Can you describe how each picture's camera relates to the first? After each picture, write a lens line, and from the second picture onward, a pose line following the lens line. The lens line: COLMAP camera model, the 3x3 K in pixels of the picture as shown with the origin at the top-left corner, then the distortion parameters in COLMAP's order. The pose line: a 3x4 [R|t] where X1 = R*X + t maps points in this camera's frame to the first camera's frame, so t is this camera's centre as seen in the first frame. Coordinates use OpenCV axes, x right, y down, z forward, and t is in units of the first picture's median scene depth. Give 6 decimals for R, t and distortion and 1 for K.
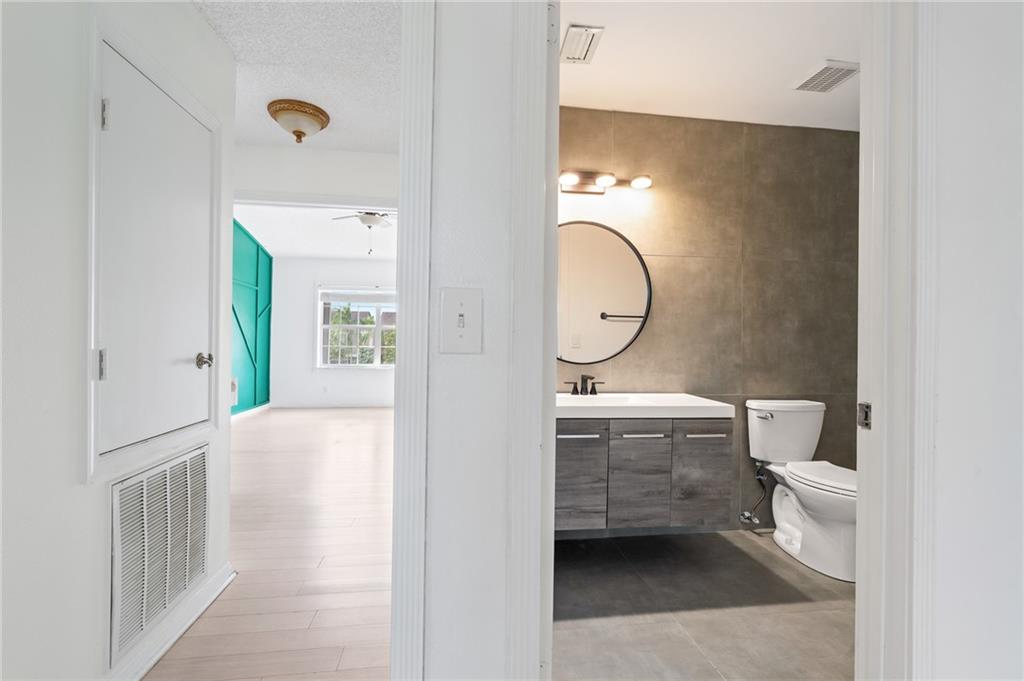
lens RADIAL K [[460.1, 0, 514.9], [0, 460.1, 344.2], [0, 0, 1]] dist [-0.001472, 0.000231]
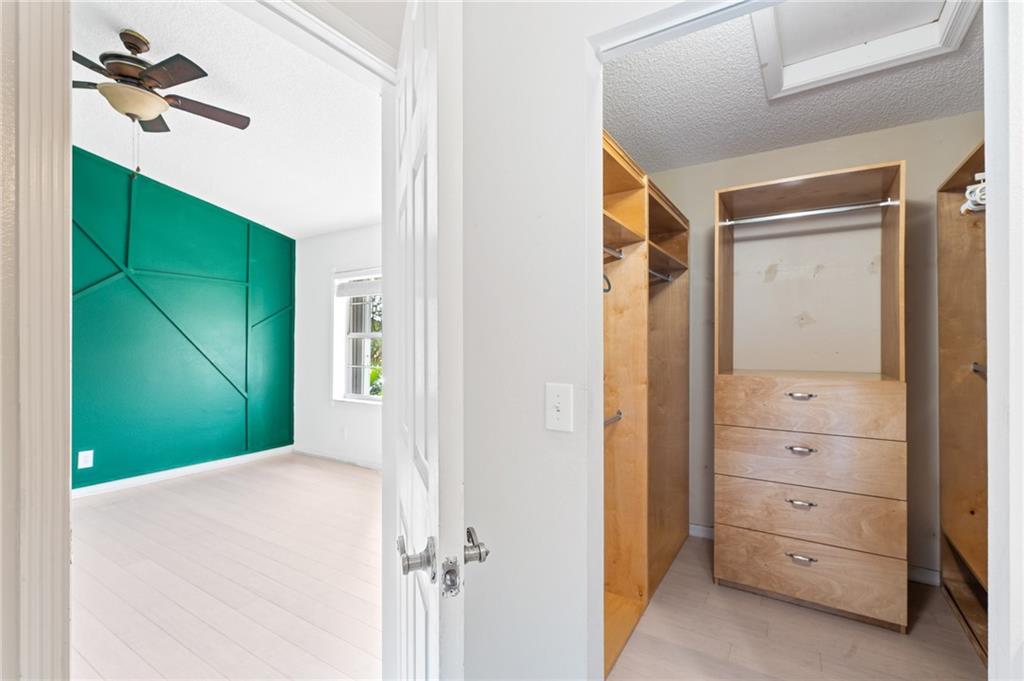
lens RADIAL K [[467.1, 0, 512.0], [0, 467.1, 340.5], [0, 0, 1]] dist [0.023129, -0.000042]
pose [[0.755294, -0.012697, -0.655263, 0.192884], [0.007588, 0.999915, -0.010629, -0.023161], [0.655342, 0.003056, 0.755326, 0.663393]]
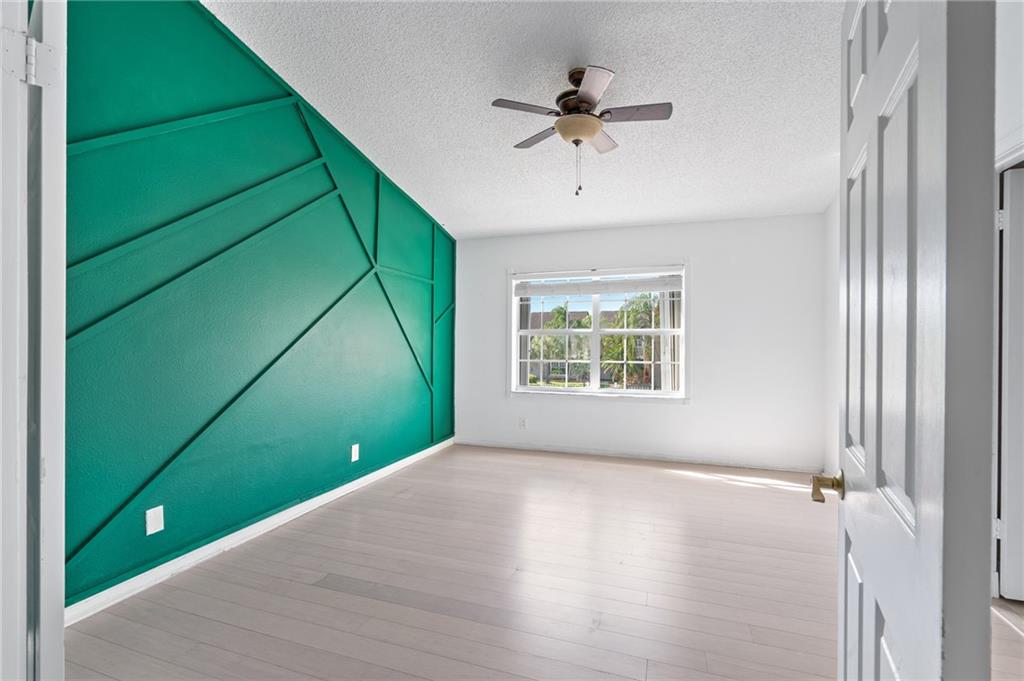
lens RADIAL K [[460.1, 0, 514.9], [0, 460.1, 344.2], [0, 0, 1]] dist [-0.001472, 0.000231]
pose [[0.893470, -0.006591, -0.449075, -0.109766], [0.008078, 0.999966, 0.001396, -0.021960], [0.449051, -0.004875, 0.893493, 0.375528]]
